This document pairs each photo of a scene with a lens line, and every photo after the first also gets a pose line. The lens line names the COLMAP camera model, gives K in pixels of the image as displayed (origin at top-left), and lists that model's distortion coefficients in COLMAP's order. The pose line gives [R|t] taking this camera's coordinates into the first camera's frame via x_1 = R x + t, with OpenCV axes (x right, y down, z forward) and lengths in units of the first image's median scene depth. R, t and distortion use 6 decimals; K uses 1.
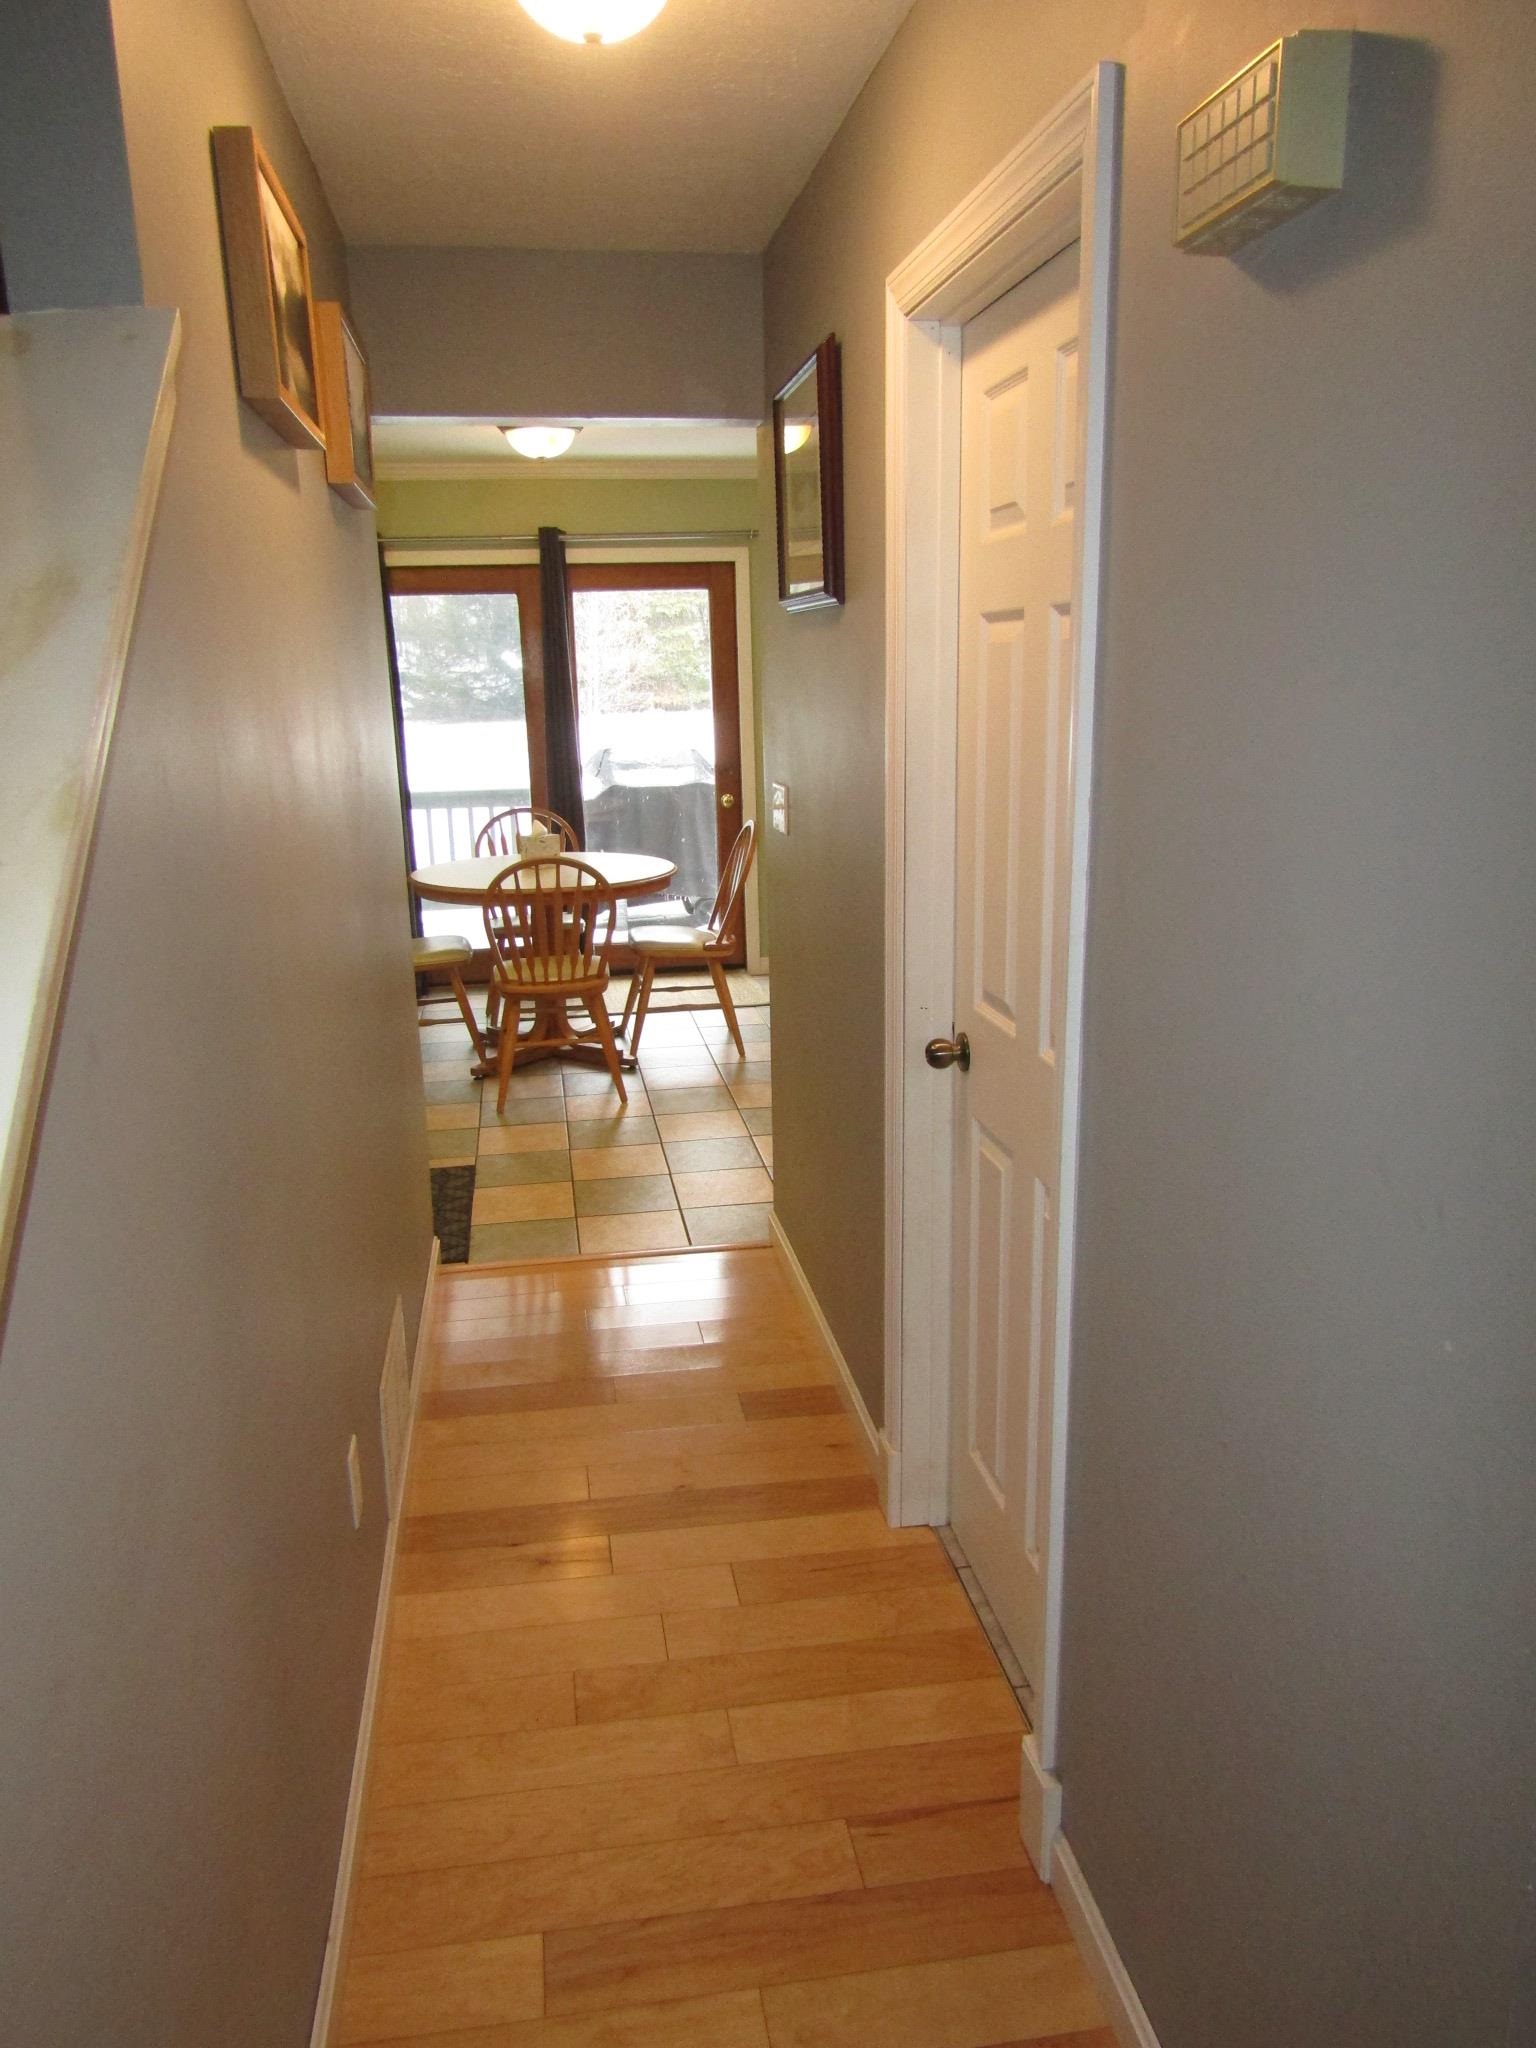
lens RADIAL K [[1464.4, 0, 765.6], [0, 1464.4, 1027.8], [0, 0, 1]] dist [-0.010466, 0.000752]
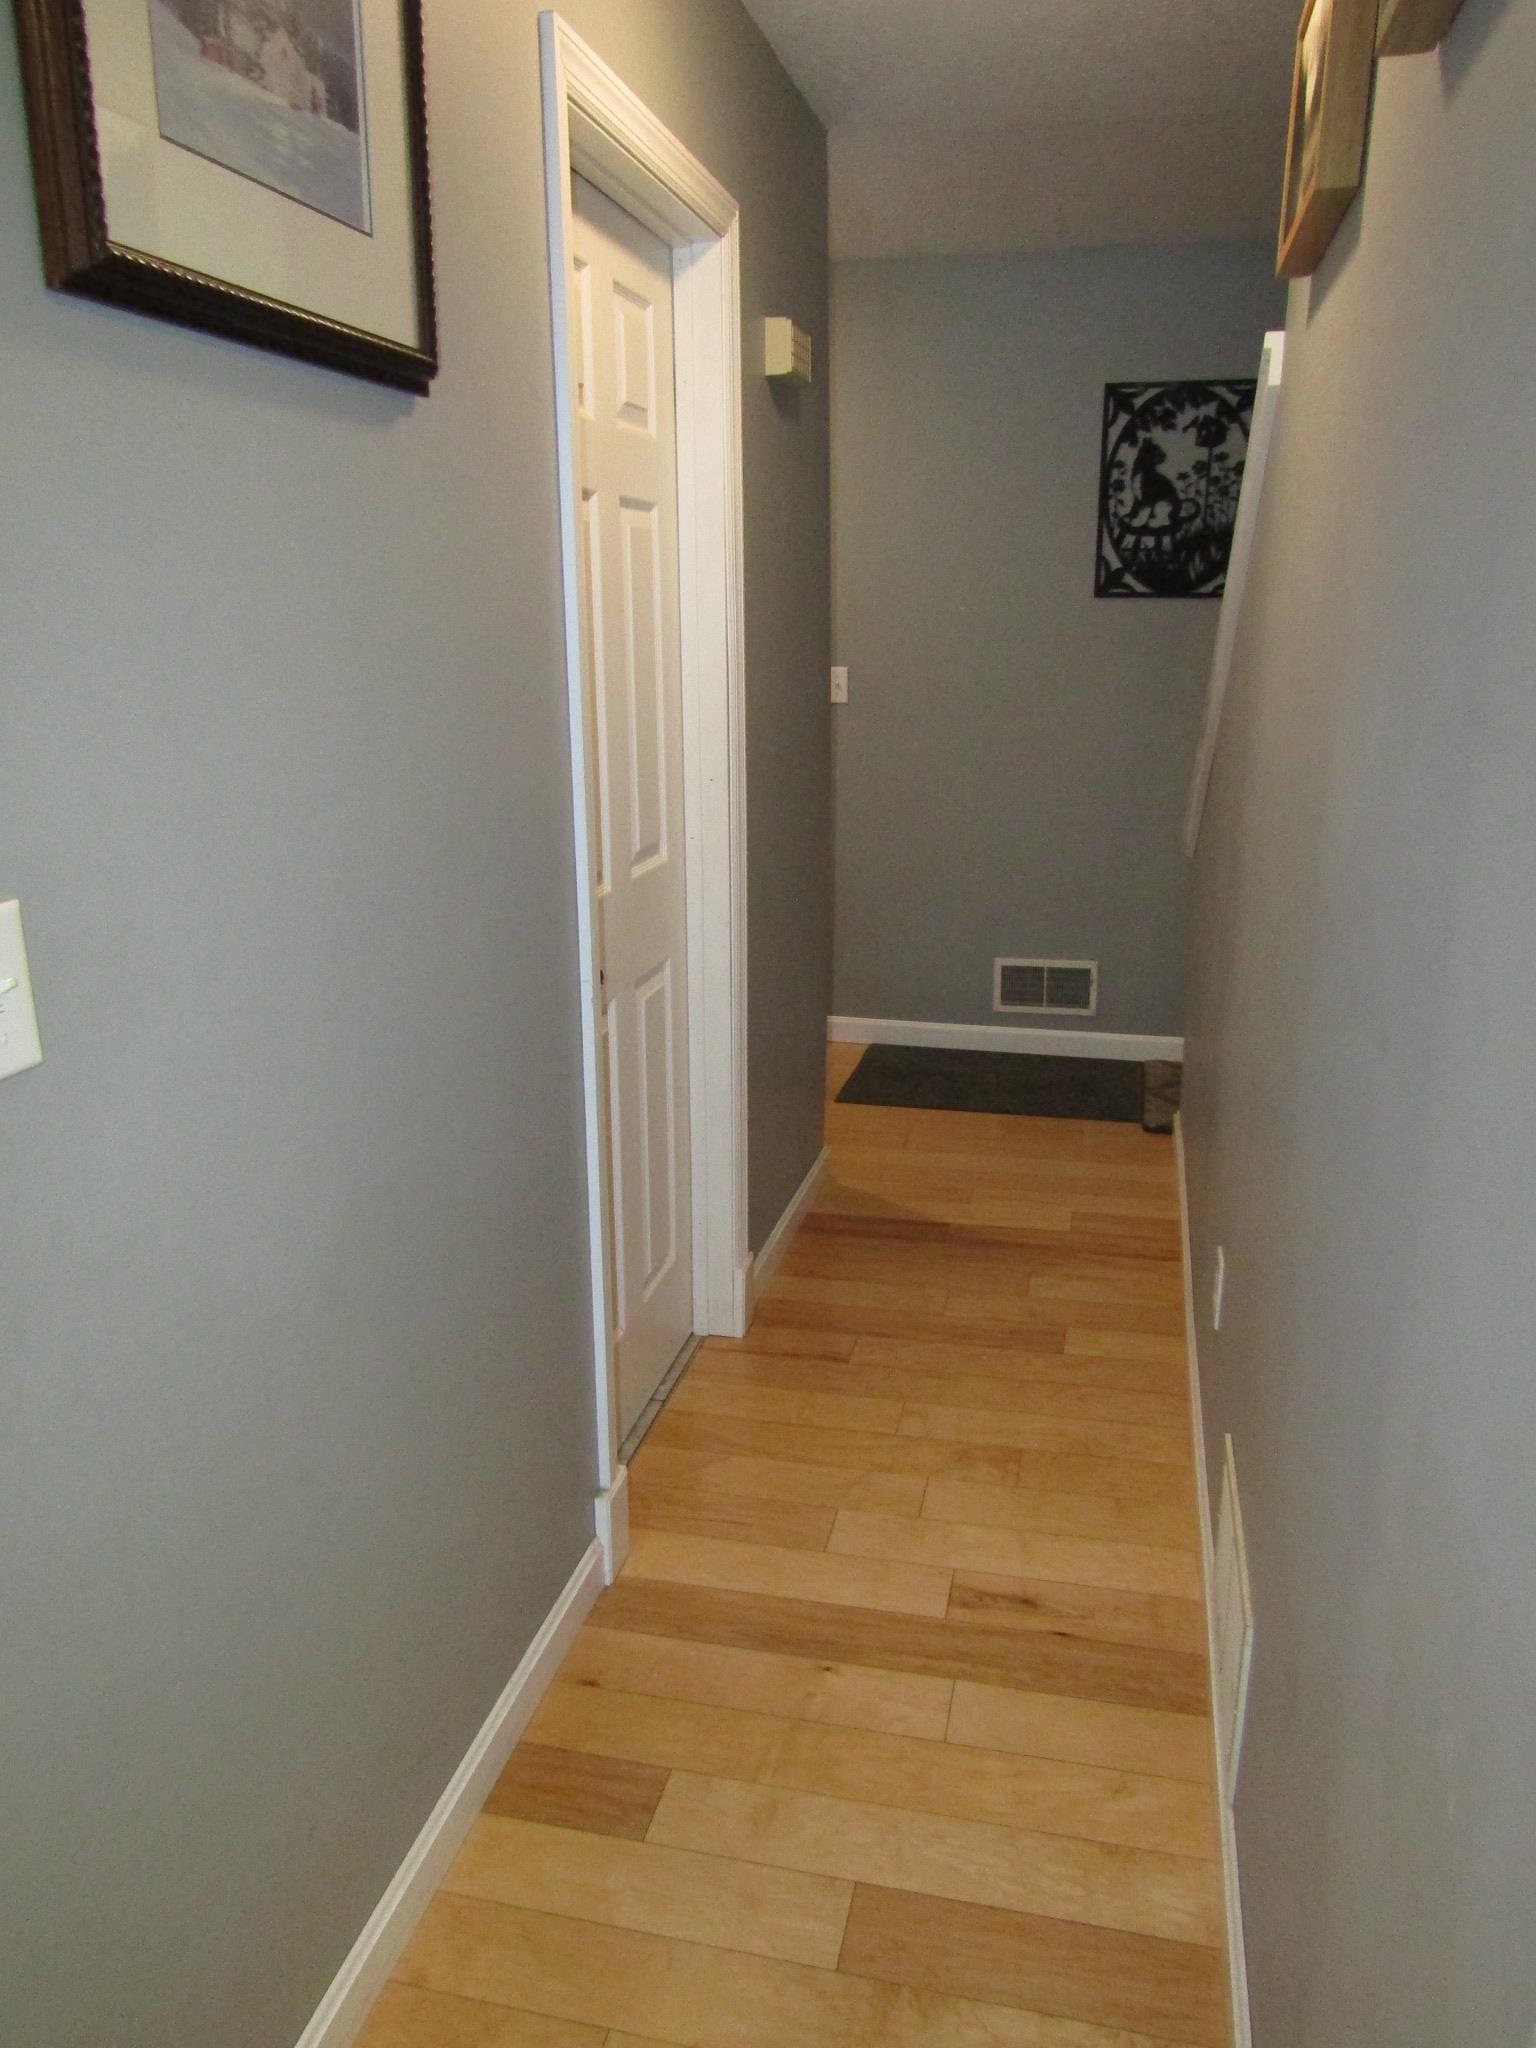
lens RADIAL K [[1464.4, 0, 770.9], [0, 1464.4, 1023.9], [0, 0, 1]] dist [-0.010466, 0.000752]
pose [[-0.919235, -0.088726, 0.383582, -0.367724], [0.111232, 0.876057, 0.469204, -0.405947], [-0.377670, 0.473975, -0.795433, 1.858578]]
